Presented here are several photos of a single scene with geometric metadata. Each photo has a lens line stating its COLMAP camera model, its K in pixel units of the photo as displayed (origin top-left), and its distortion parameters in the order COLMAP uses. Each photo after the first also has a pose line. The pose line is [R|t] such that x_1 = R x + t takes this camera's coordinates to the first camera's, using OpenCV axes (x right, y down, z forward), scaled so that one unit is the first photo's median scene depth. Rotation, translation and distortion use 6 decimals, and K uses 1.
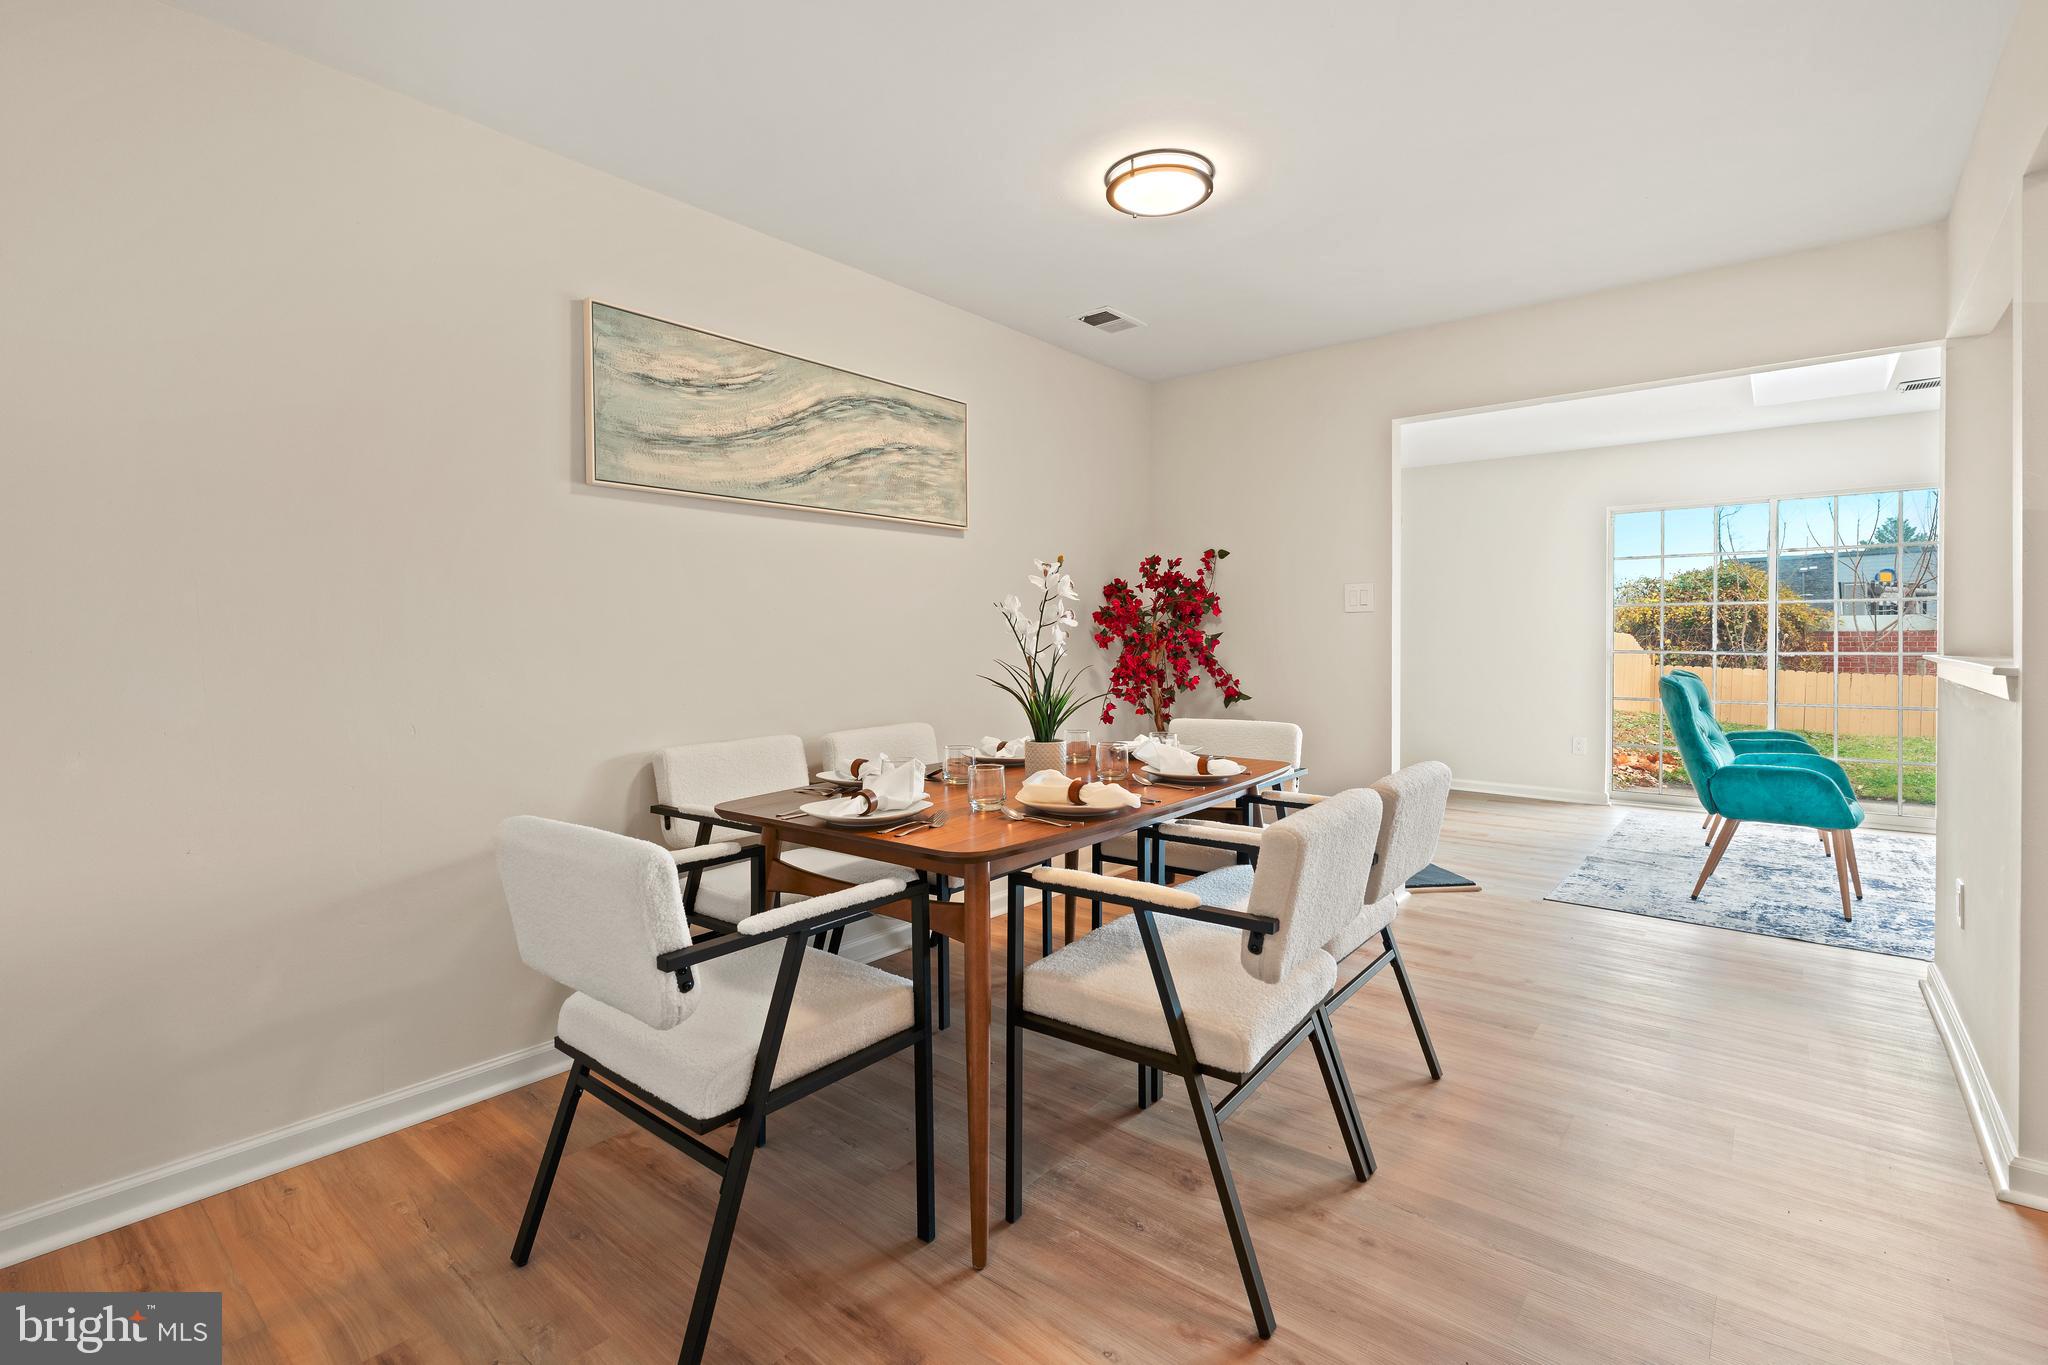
lens RADIAL K [[918.3, 0, 1037.0], [0, 918.3, 650.2], [0, 0, 1]] dist [-0.014122, 0.005046]
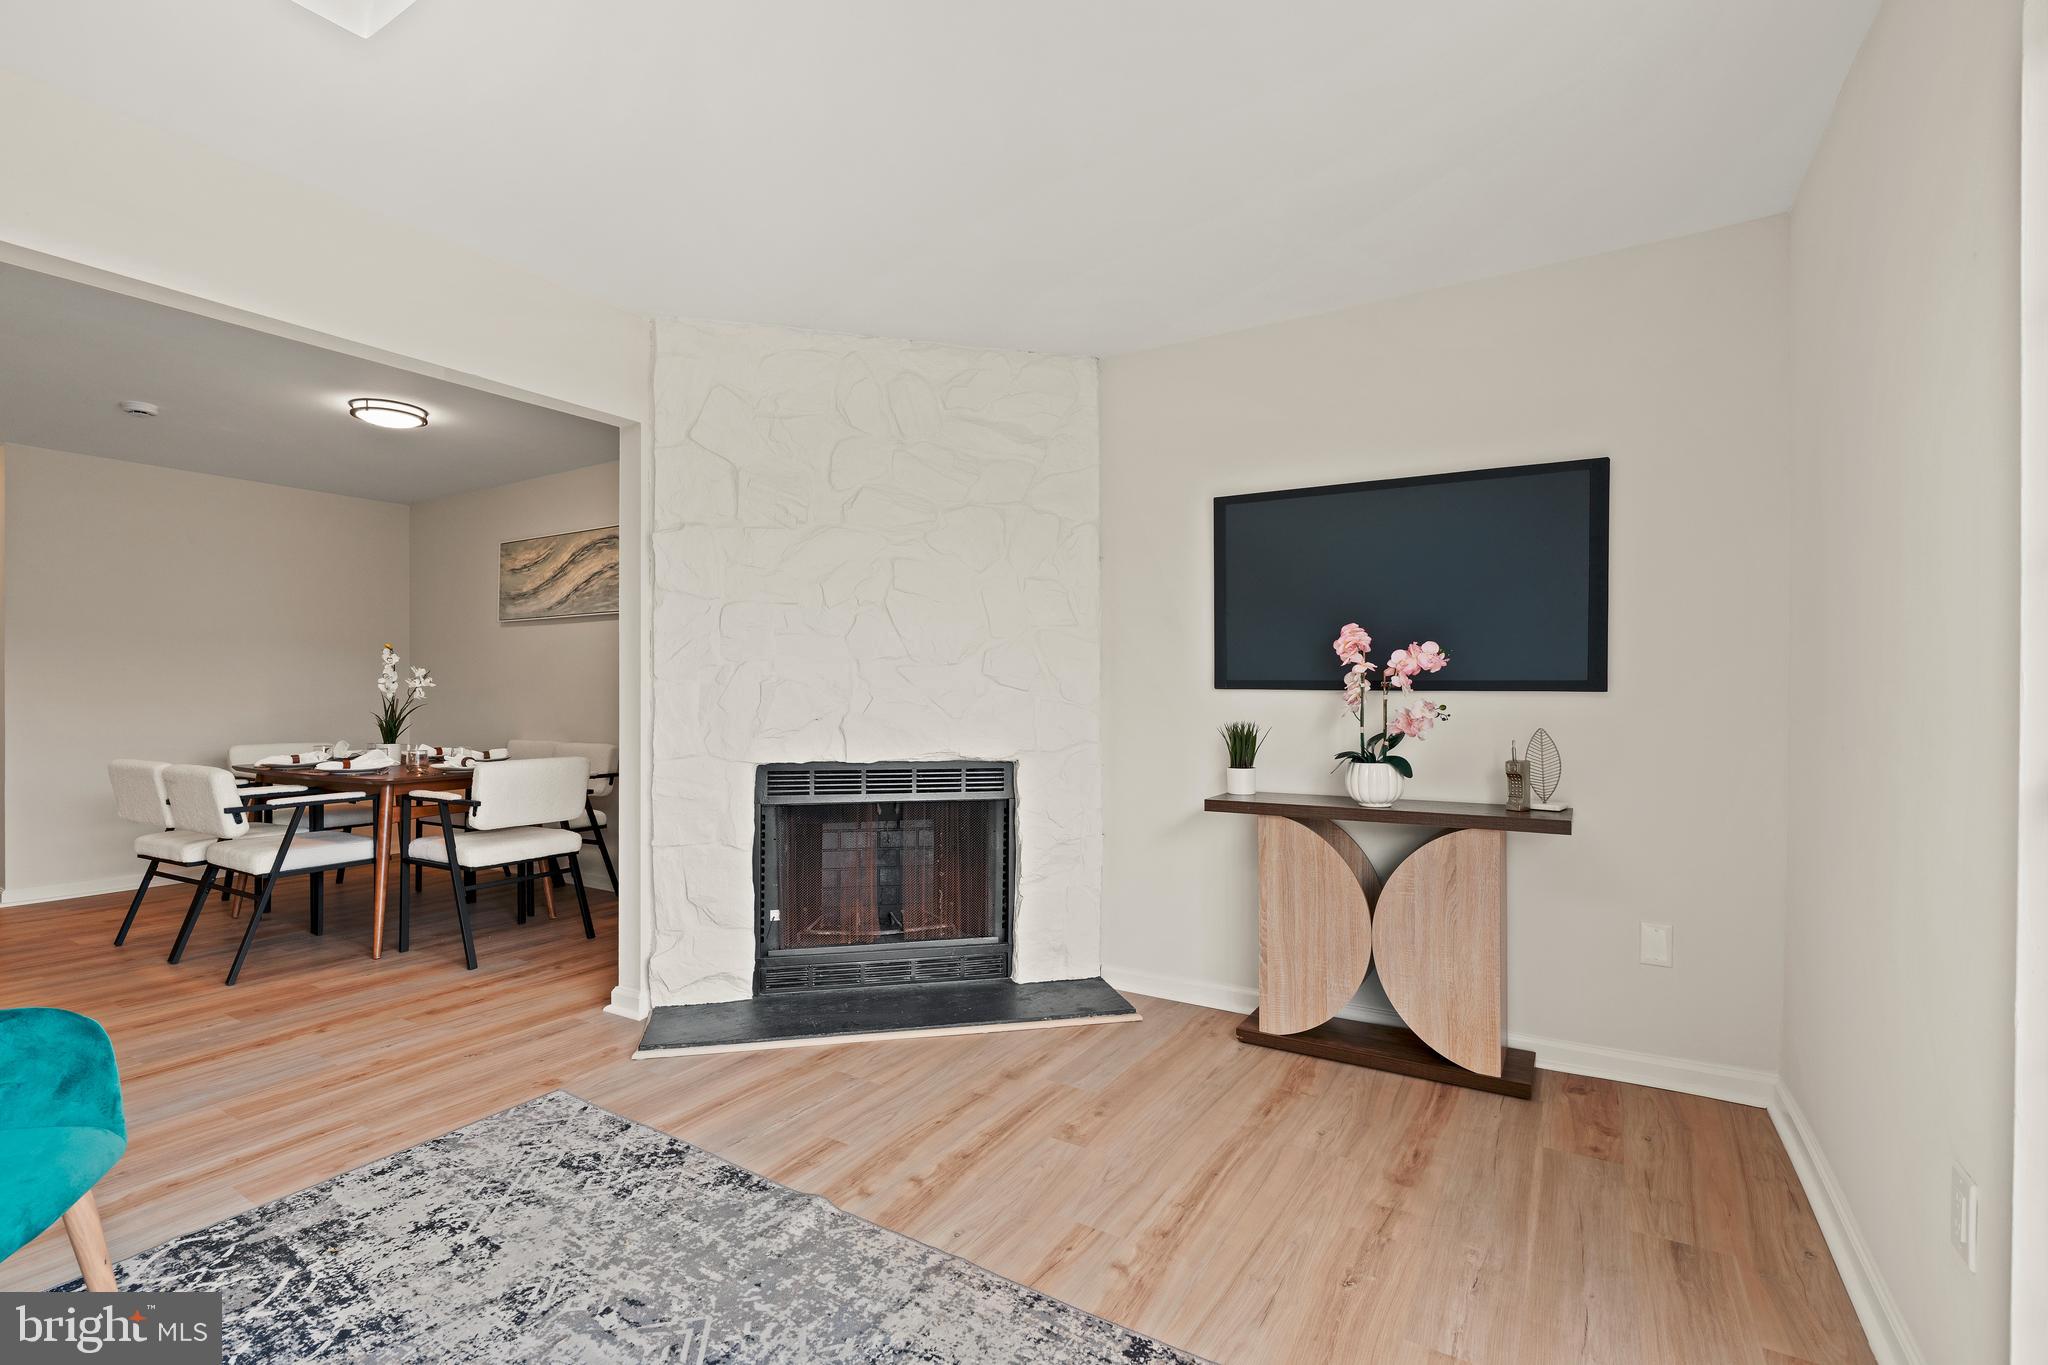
lens RADIAL K [[918.3, 0, 1024.9], [0, 918.3, 693.5], [0, 0, 1]] dist [-0.014122, 0.005046]
pose [[0.144829, 0.015245, -0.989339, 1.607983], [-0.009767, 0.999855, 0.013977, -0.036589], [0.989408, 0.007639, 0.144957, 1.583588]]
